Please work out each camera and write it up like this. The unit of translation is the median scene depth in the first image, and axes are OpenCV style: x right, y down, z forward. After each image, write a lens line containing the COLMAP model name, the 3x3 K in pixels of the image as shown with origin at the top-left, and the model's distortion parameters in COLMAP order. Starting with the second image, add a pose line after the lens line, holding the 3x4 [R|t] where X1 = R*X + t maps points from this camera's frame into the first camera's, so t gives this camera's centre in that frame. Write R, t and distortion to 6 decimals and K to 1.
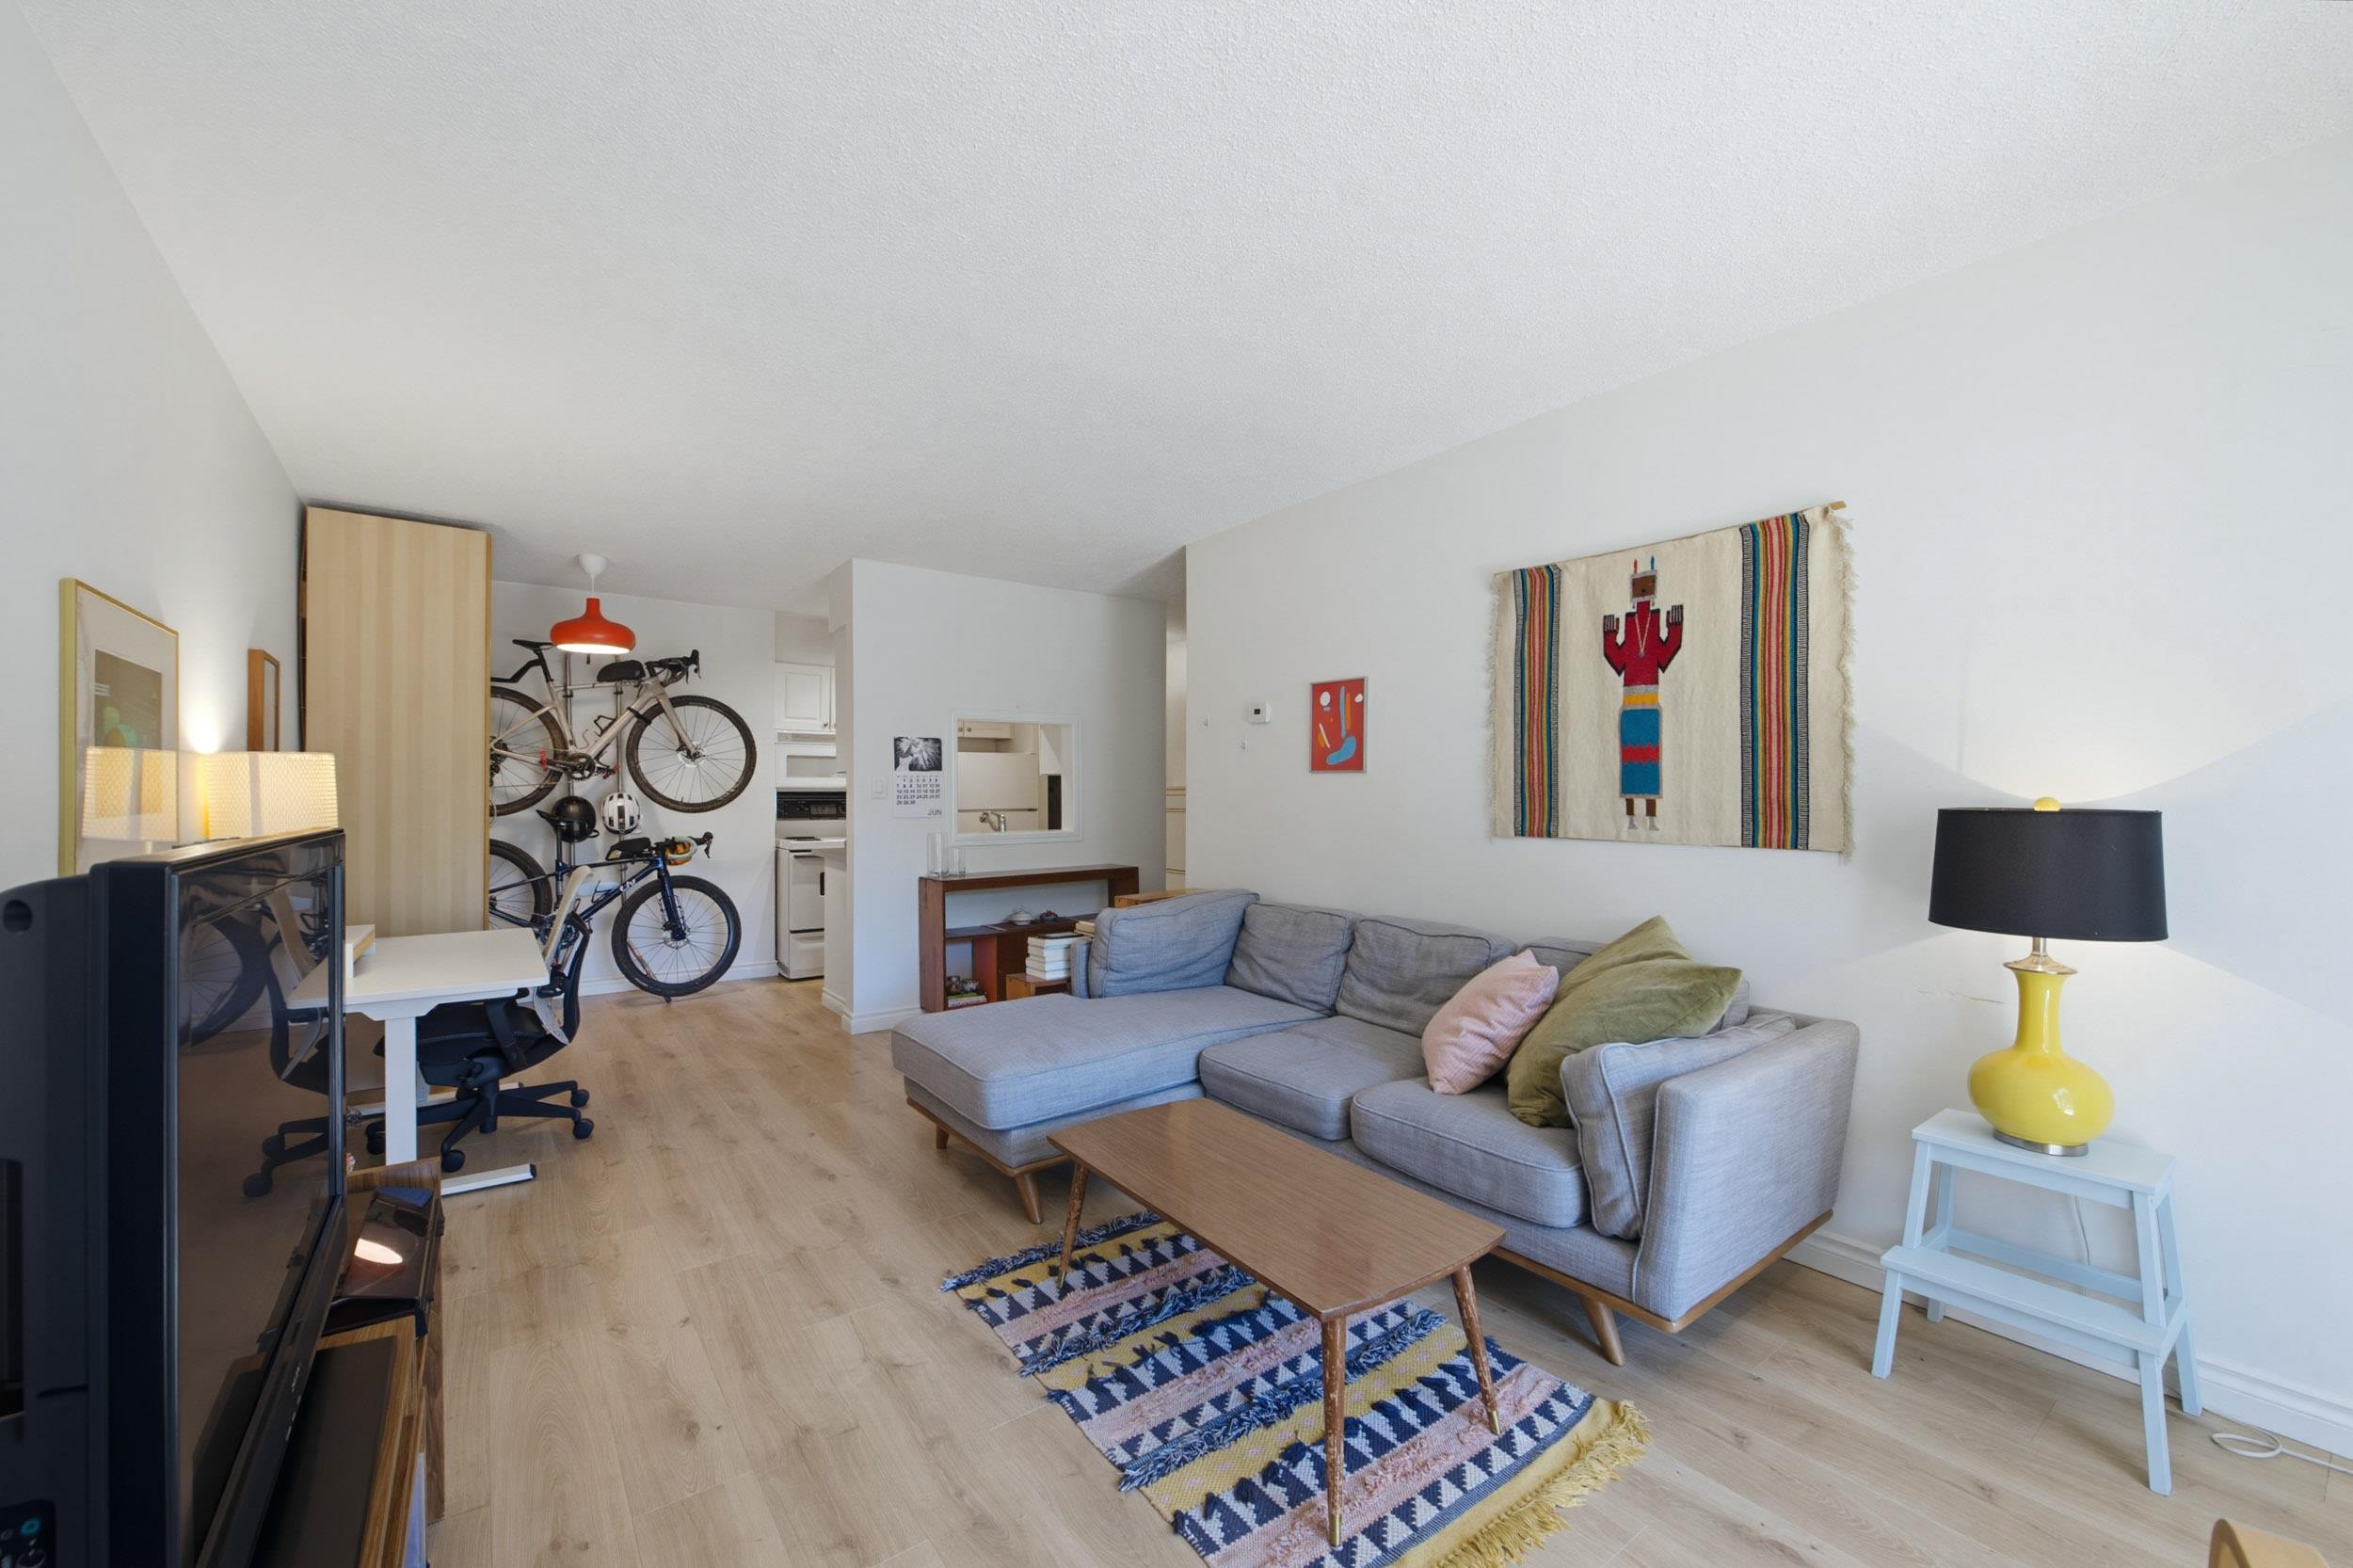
lens RADIAL K [[928.8, 0, 1174.9], [0, 928.8, 802.7], [0, 0, 1]] dist [-0.003492, -0.000664]
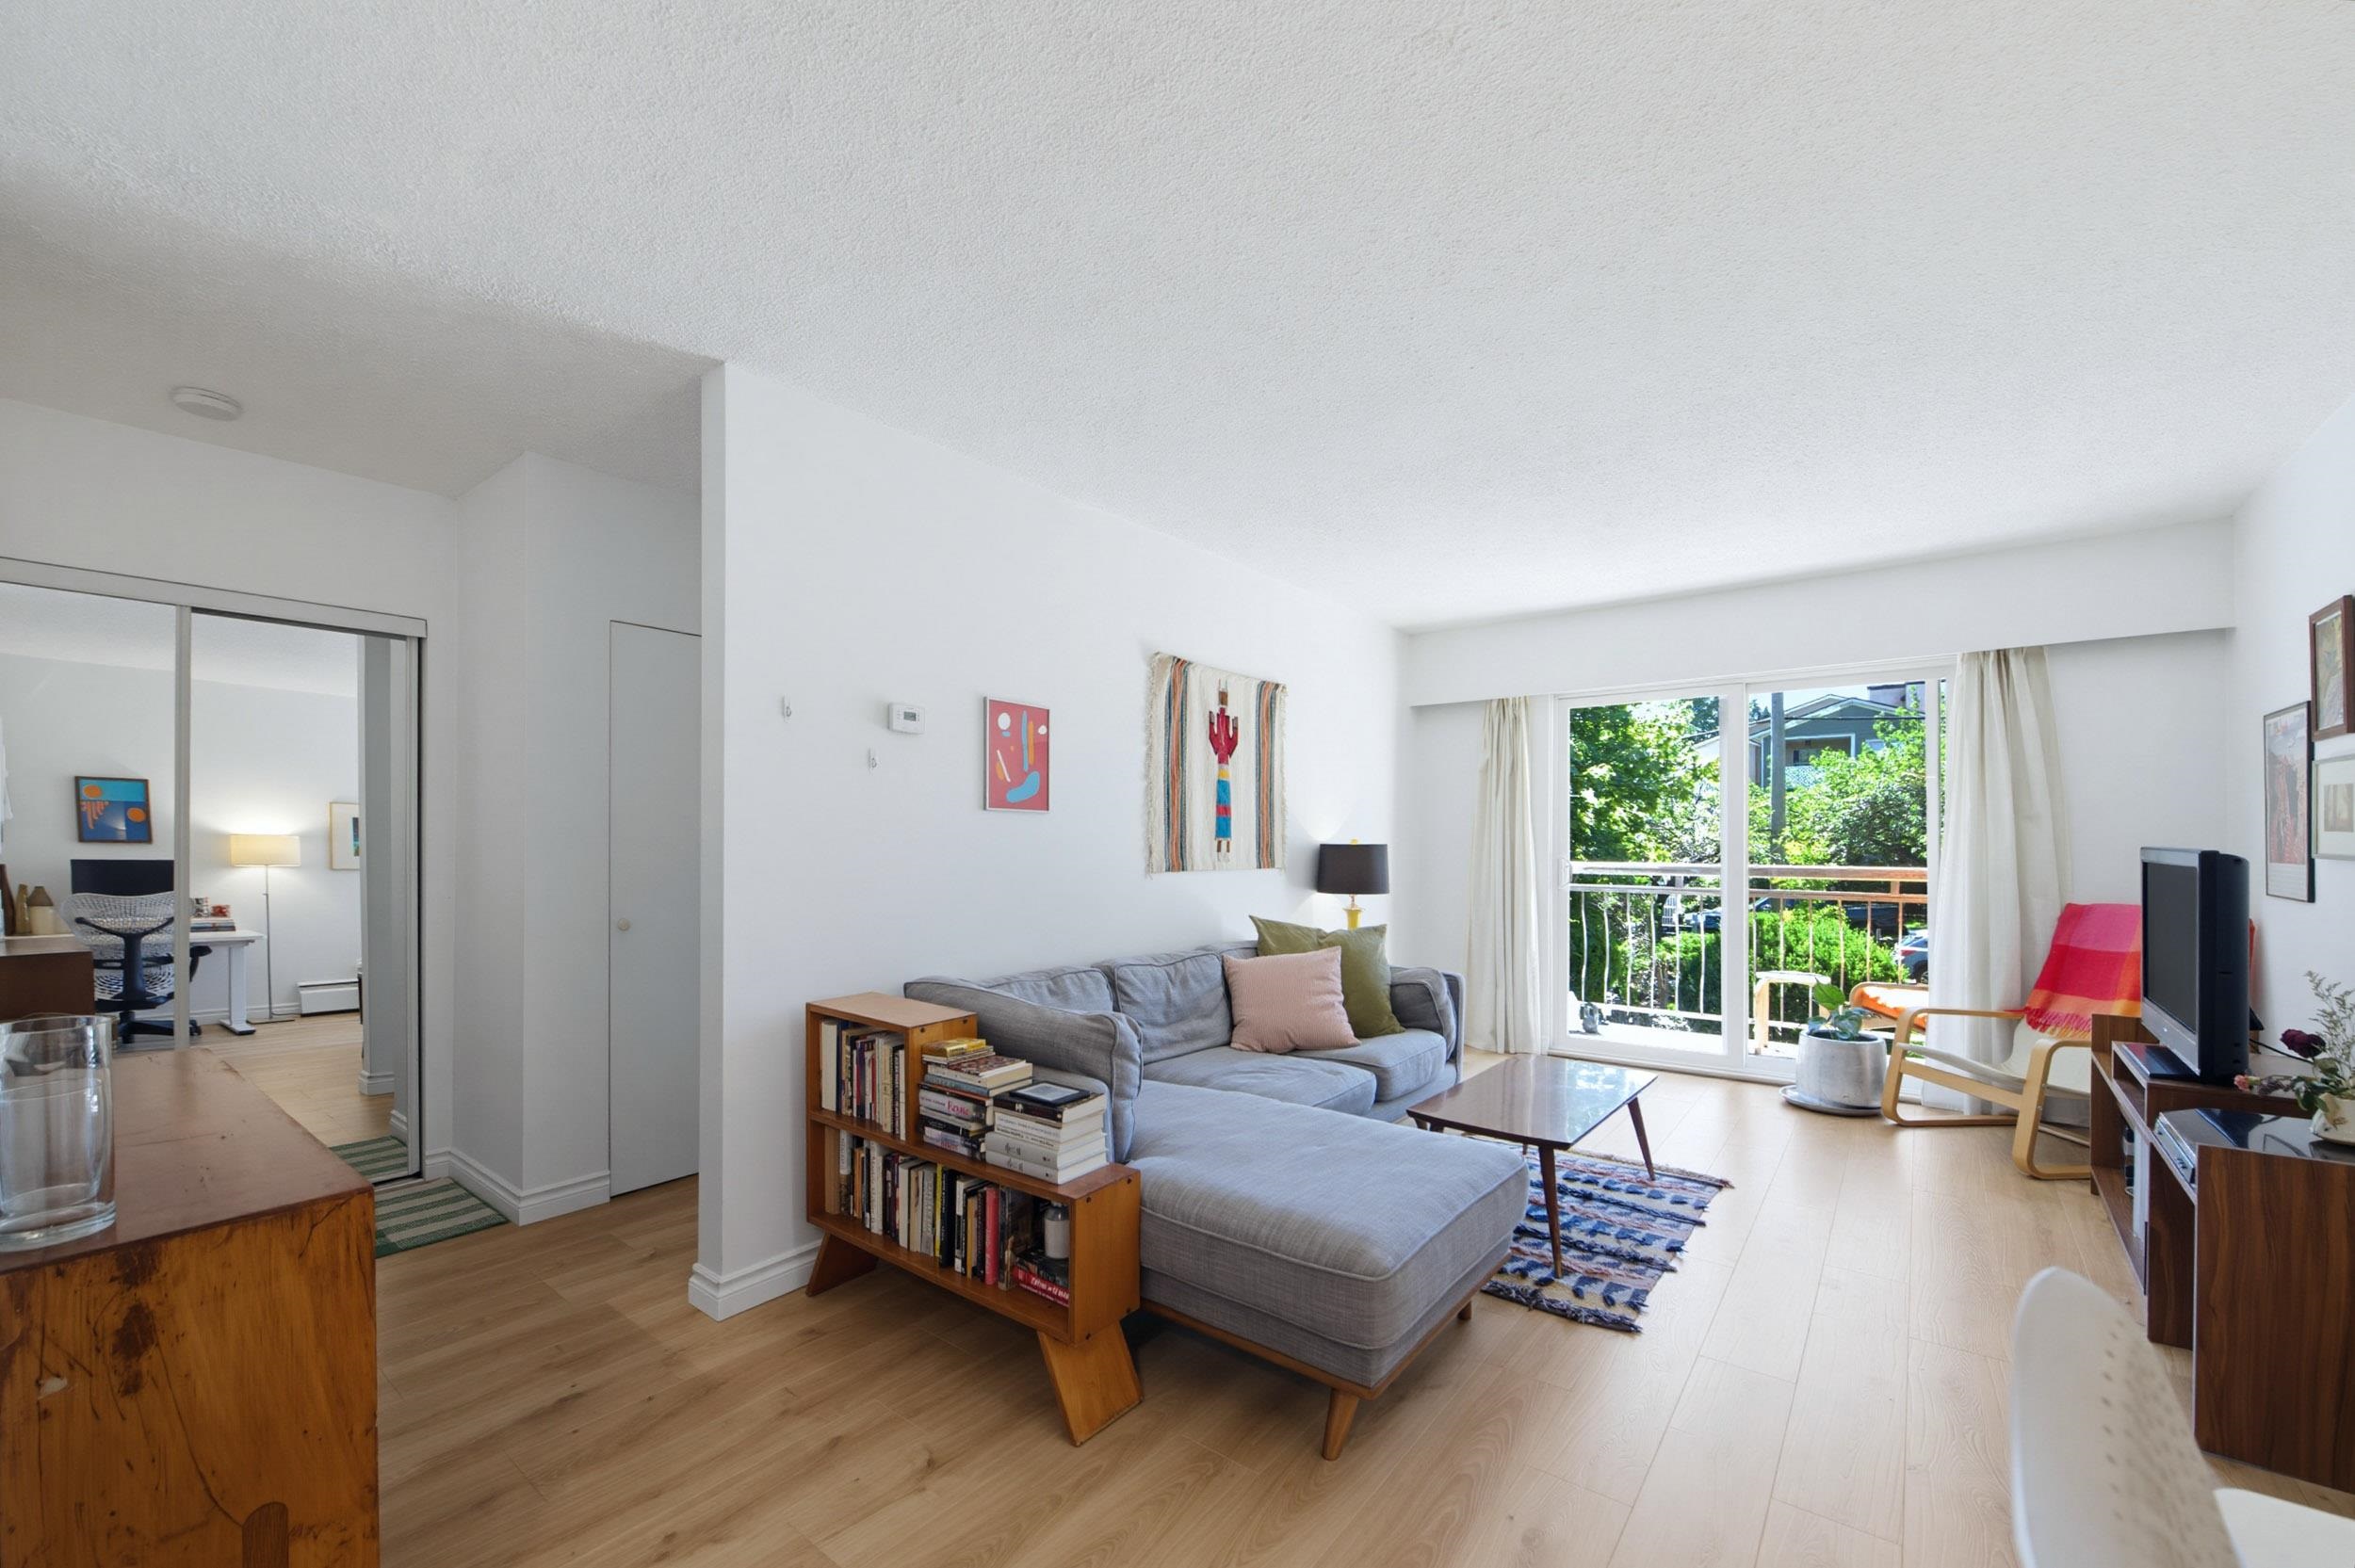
lens RADIAL K [[948.8, 0, 1138.7], [0, 948.8, 845.4], [0, 0, 1]] dist [0.002279, 0.000094]
pose [[-0.238329, -0.004754, 0.971173, -0.492270], [0.011263, 0.999907, 0.007658, -0.005038], [-0.971119, 0.012763, -0.238253, 0.779805]]
